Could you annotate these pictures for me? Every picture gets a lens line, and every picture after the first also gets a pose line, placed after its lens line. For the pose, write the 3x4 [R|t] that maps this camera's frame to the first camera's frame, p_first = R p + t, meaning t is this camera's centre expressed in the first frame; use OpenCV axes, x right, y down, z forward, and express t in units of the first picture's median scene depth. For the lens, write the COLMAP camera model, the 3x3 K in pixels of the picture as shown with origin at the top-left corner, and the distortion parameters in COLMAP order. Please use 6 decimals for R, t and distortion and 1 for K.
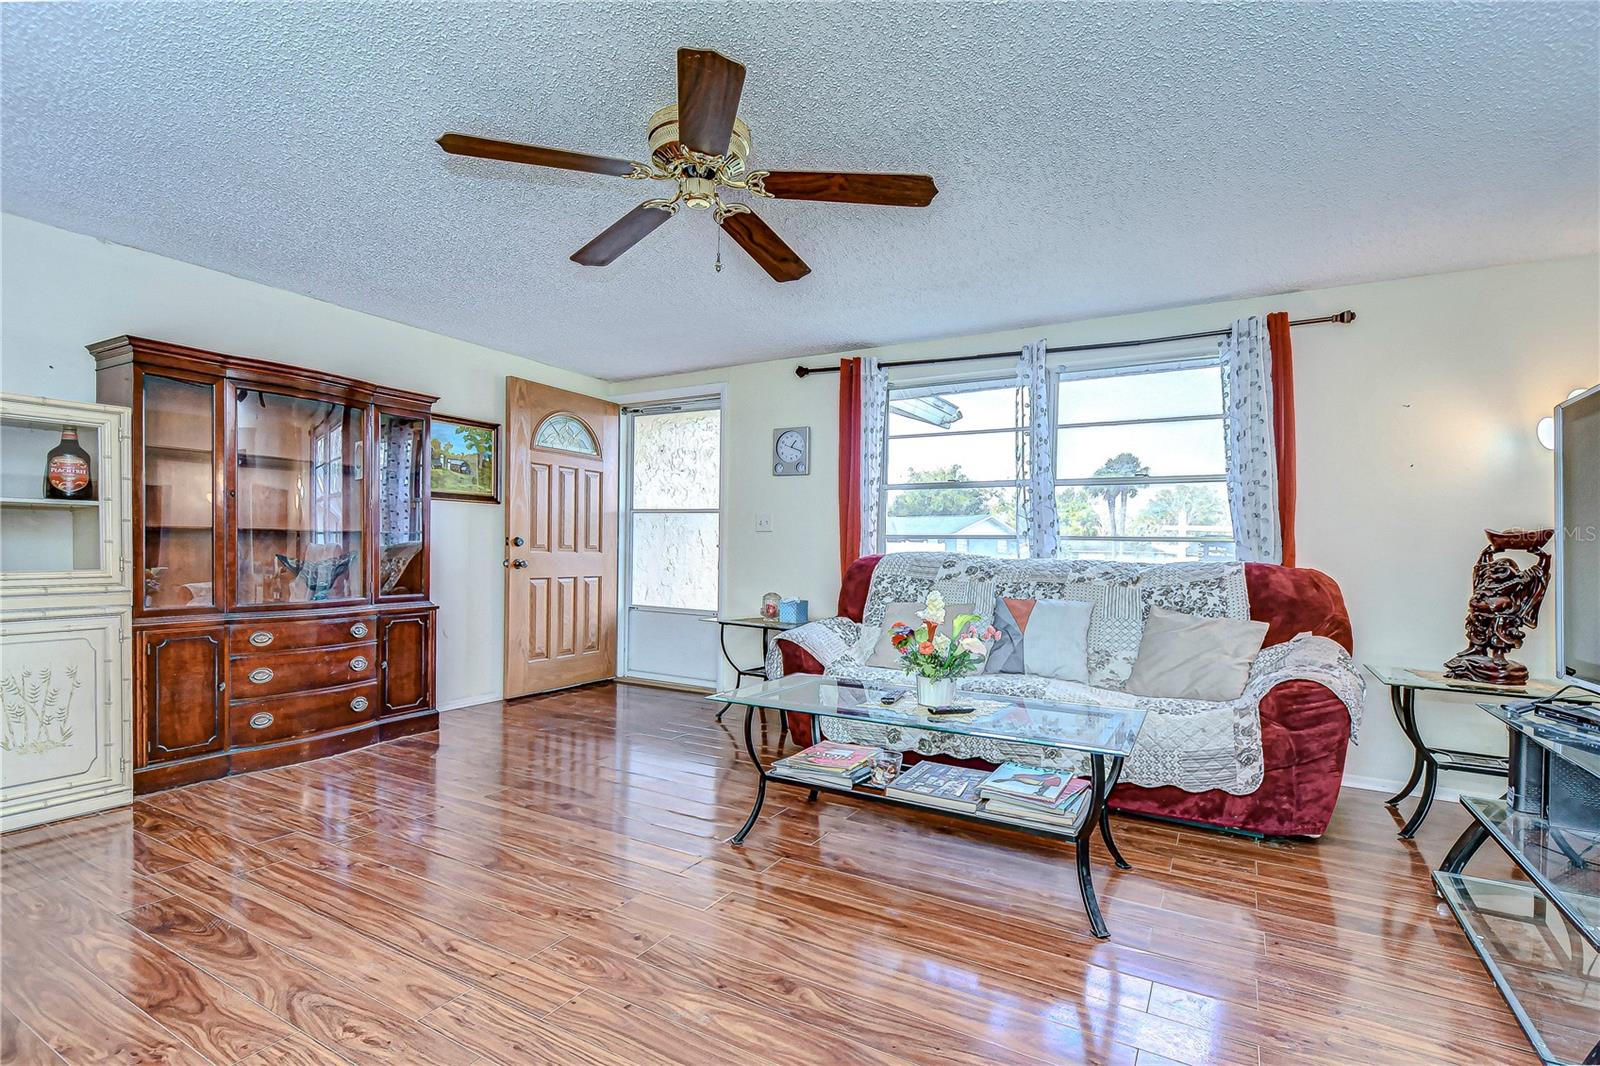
lens RADIAL K [[719.9, 0, 834.2], [0, 719.9, 561.3], [0, 0, 1]] dist [0.000660, -0.000385]
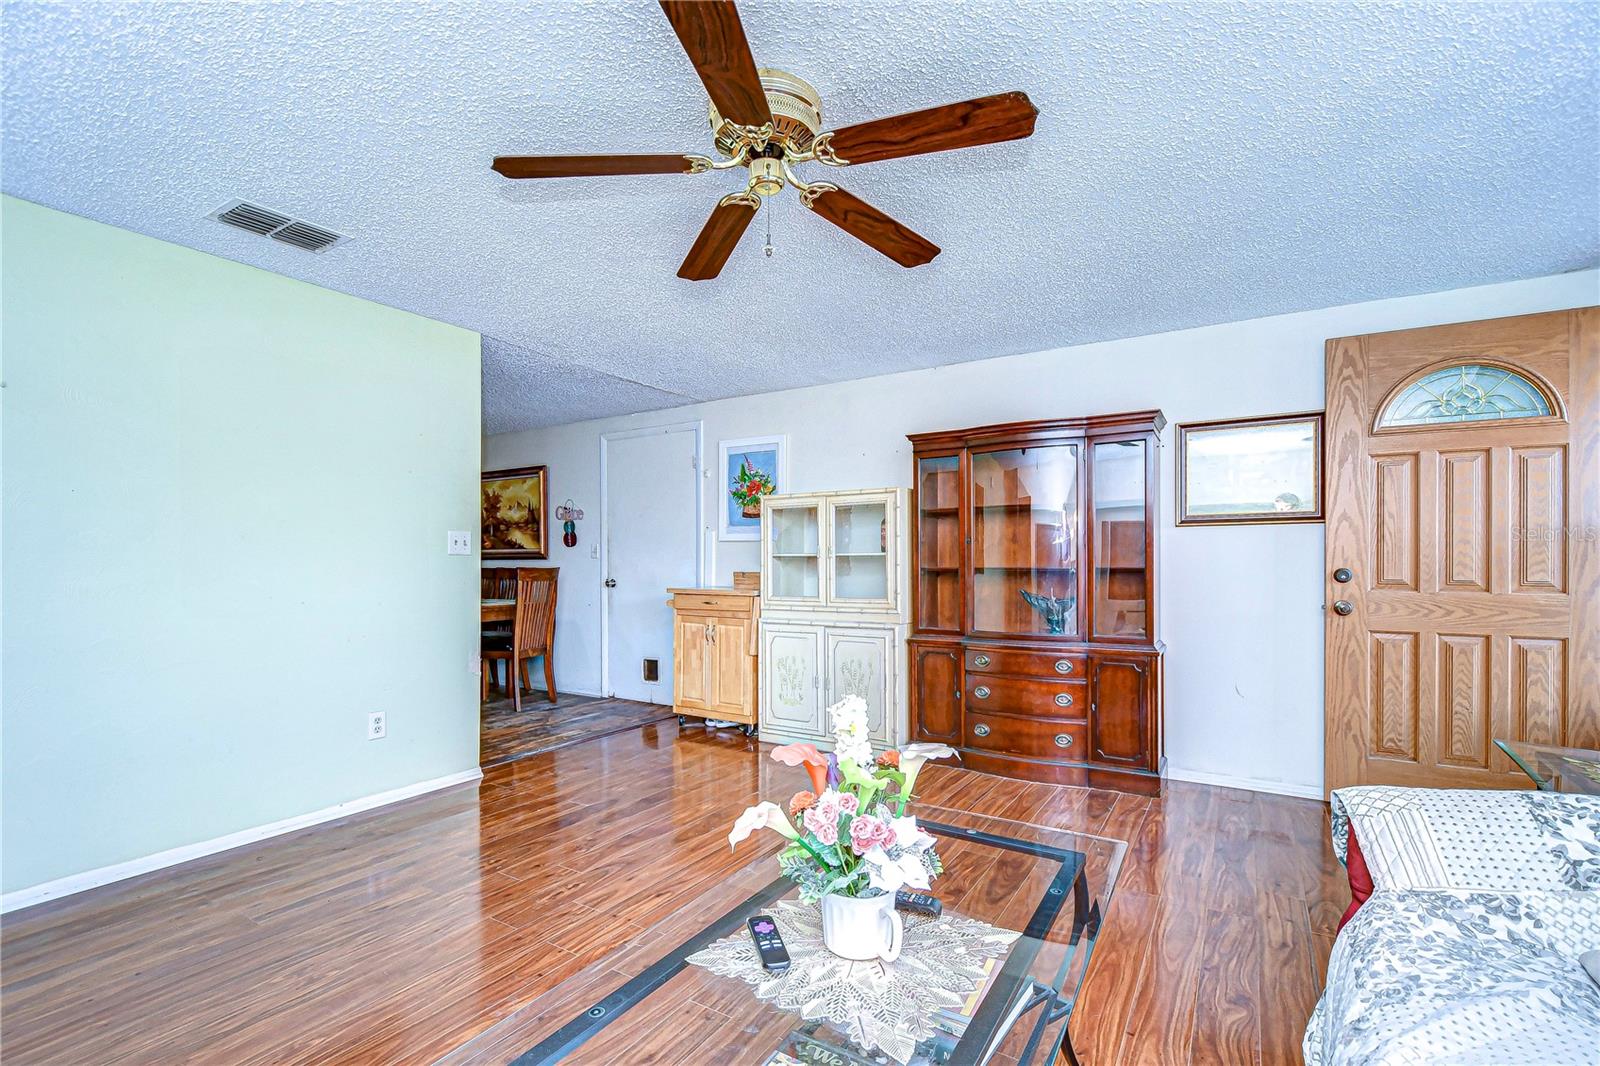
lens RADIAL K [[701.0, 0, 702.5], [0, 701.0, 561.3], [0, 0, 1]] dist [0.001058, 0.000083]
pose [[-0.089427, -0.022878, -0.995731, 0.366267], [-0.015950, 0.999641, -0.021535, -0.022301], [0.995866, 0.013956, -0.089760, 0.595782]]
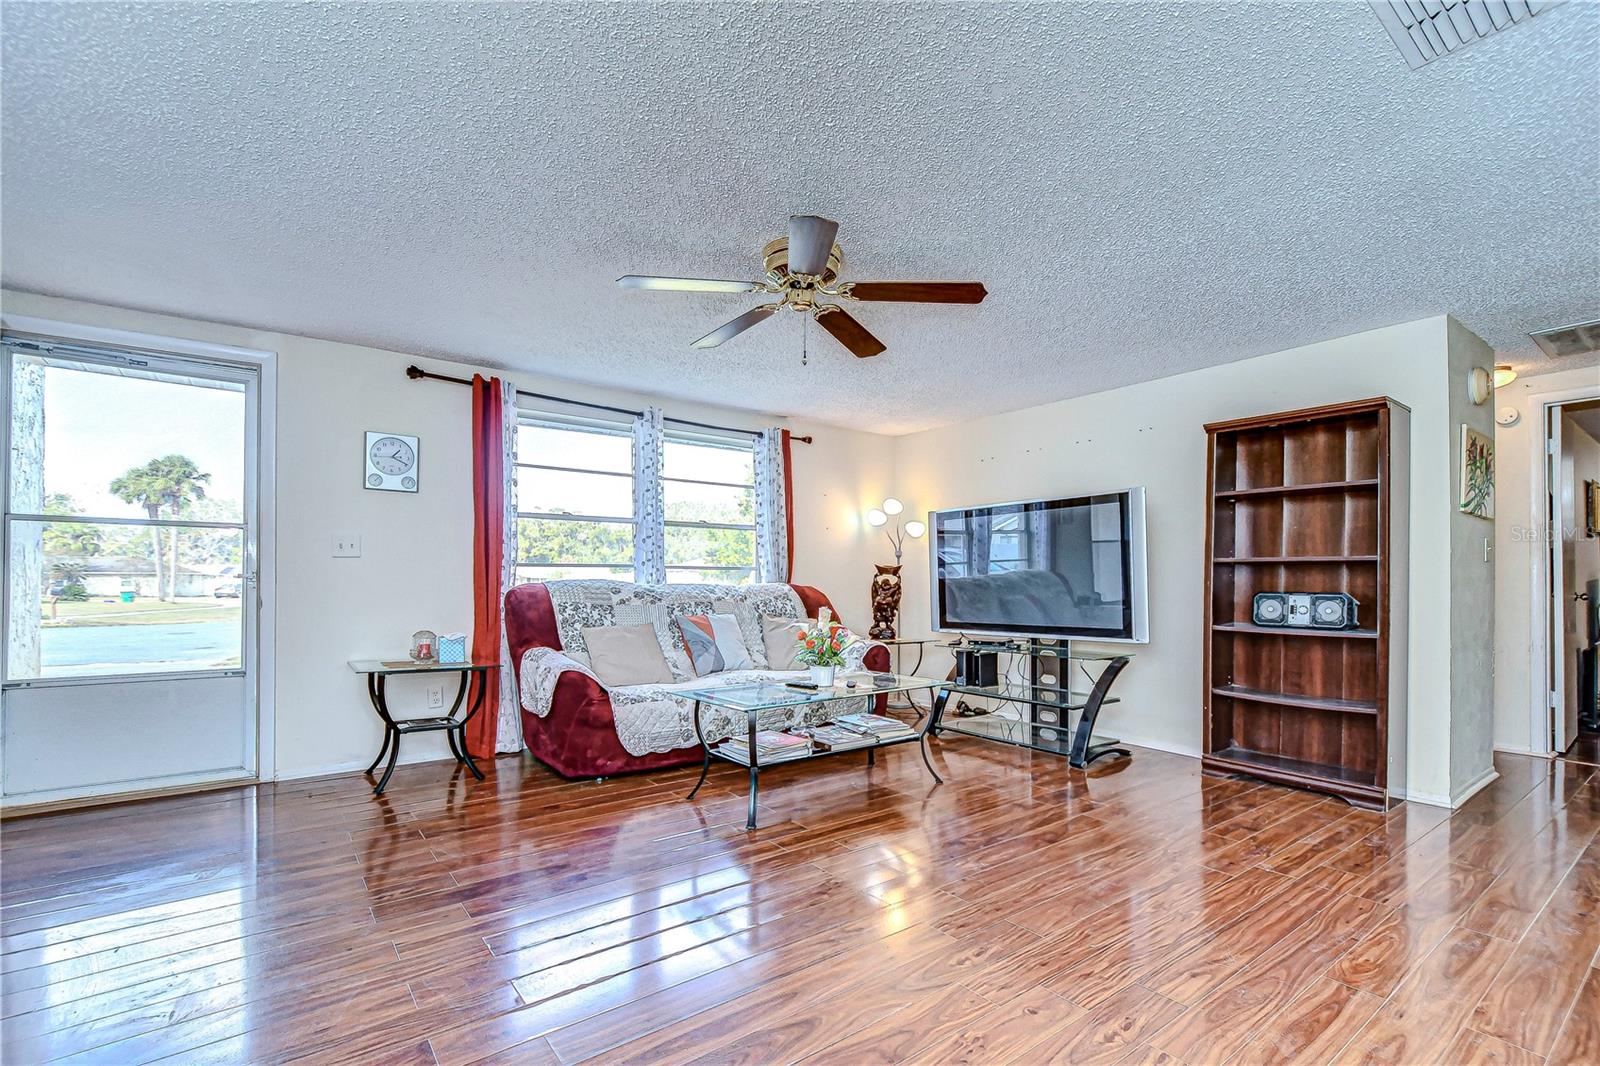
lens RADIAL K [[711.1, 0, 794.8], [0, 711.1, 568.2], [0, 0, 1]] dist [0.002932, -0.015739]
pose [[0.419463, -0.000113, 0.907772, -0.737207], [0.022468, 0.999695, -0.010258, -0.013097], [-0.907494, 0.024699, 0.419338, 0.278531]]
